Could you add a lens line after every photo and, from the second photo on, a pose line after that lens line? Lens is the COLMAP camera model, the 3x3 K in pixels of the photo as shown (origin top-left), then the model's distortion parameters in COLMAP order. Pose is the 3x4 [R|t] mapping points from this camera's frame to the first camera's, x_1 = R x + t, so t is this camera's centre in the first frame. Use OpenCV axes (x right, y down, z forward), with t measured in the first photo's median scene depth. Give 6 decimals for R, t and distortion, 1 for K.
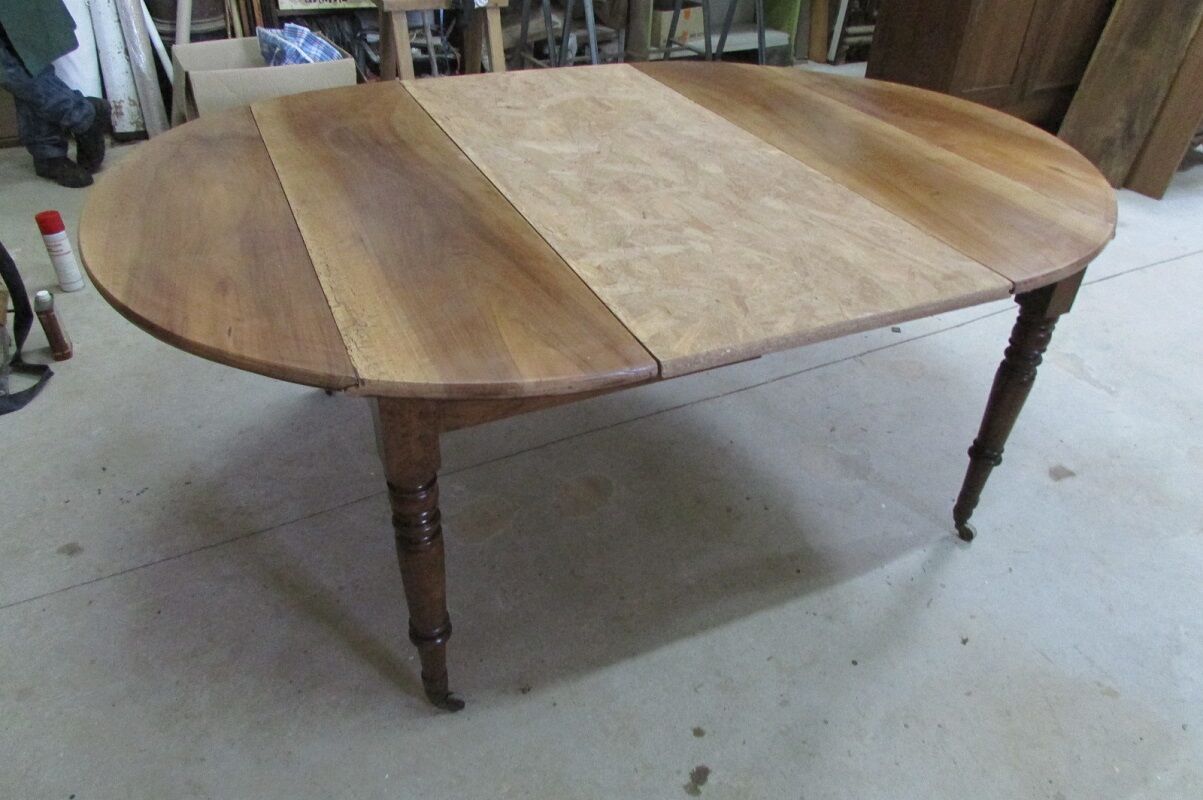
lens RADIAL K [[888.1, 0, 605.8], [0, 888.1, 397.6], [0, 0, 1]] dist [-0.003609, -0.001918]
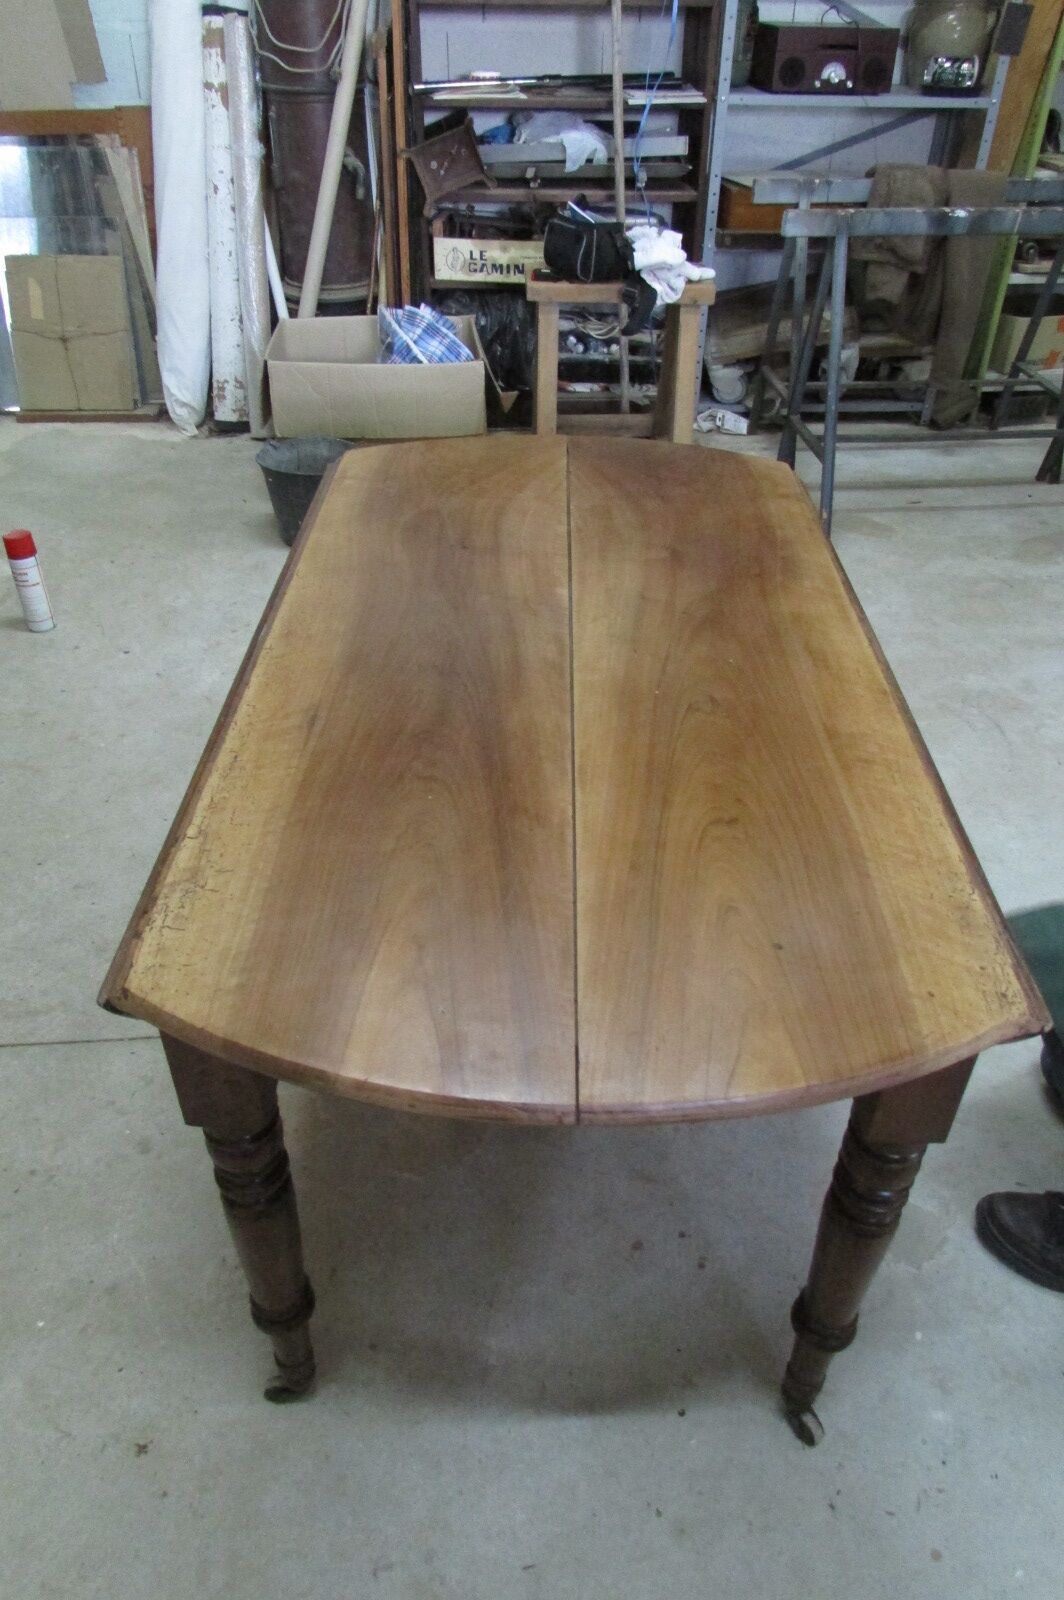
lens RADIAL K [[1174.4, 0, 532.0], [0, 1174.4, 800.0], [0, 0, 1]] dist [0.003157, -0.000859]
pose [[0.910780, 0.228469, -0.343922, 0.163828], [-0.218819, 0.973450, 0.067189, -0.113565], [0.350141, 0.014062, 0.936591, 0.134931]]
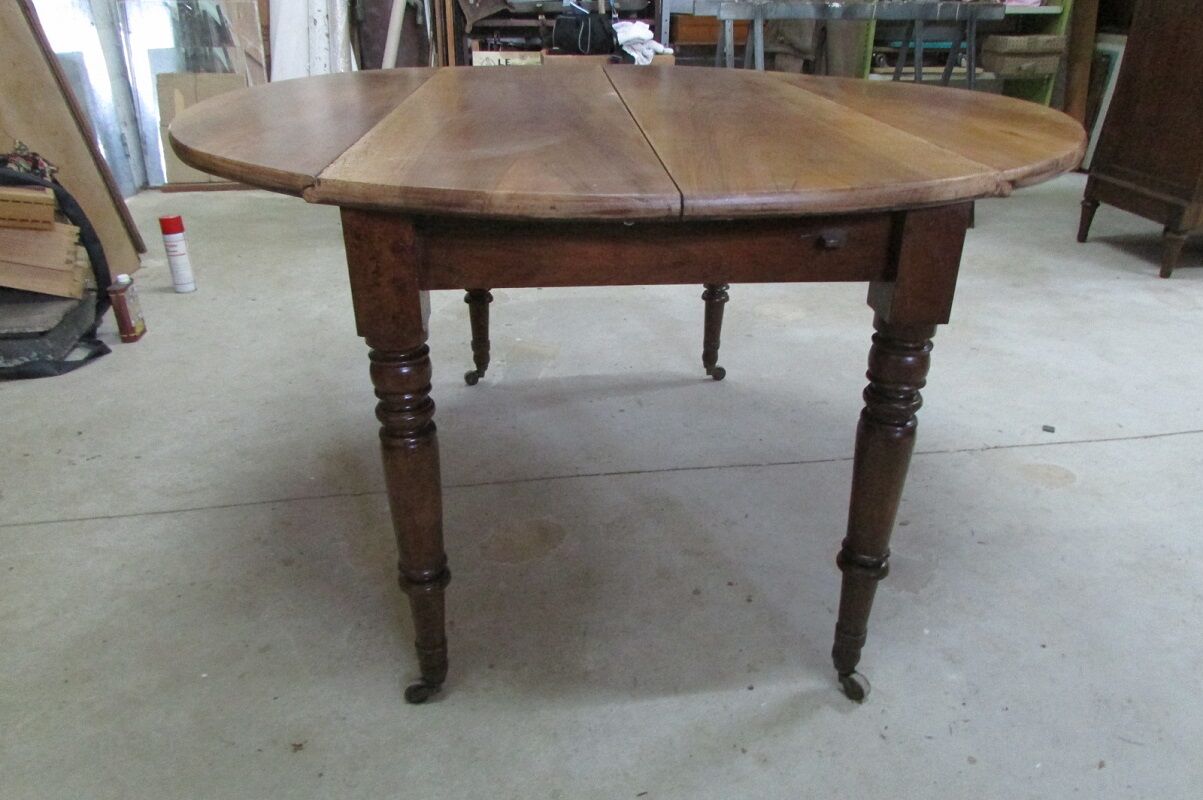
lens RADIAL K [[888.1, 0, 605.8], [0, 888.1, 397.6], [0, 0, 1]] dist [-0.003609, -0.001918]
pose [[0.945204, 0.114768, -0.305643, 0.161938], [-0.161774, 0.977808, -0.133122, 0.047429], [0.283582, 0.175272, 0.942794, 0.146209]]
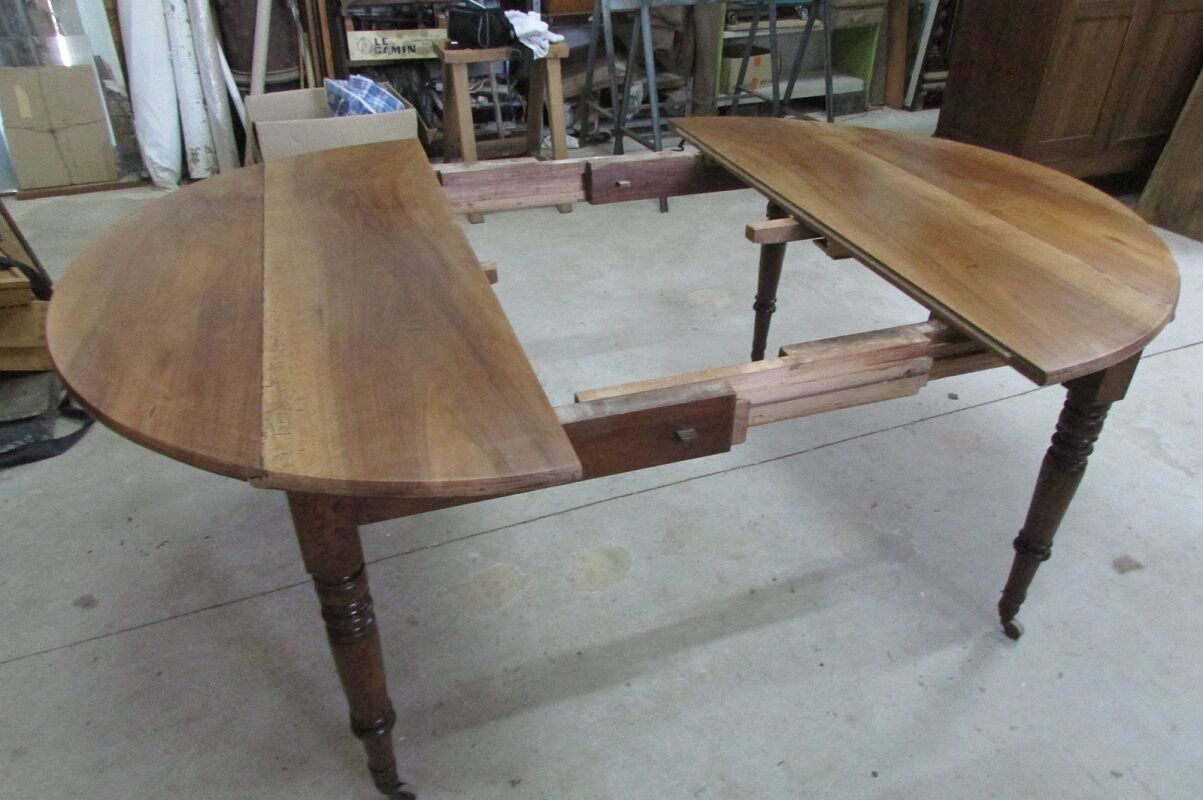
lens RADIAL K [[892.4, 0, 608.0], [0, 892.4, 393.5], [0, 0, 1]] dist [-0.006055, -0.002110]
pose [[0.995377, 0.028322, -0.091774, 0.039261], [-0.032247, 0.998615, -0.041569, -0.022847], [0.090470, 0.044337, 0.994912, 0.021320]]
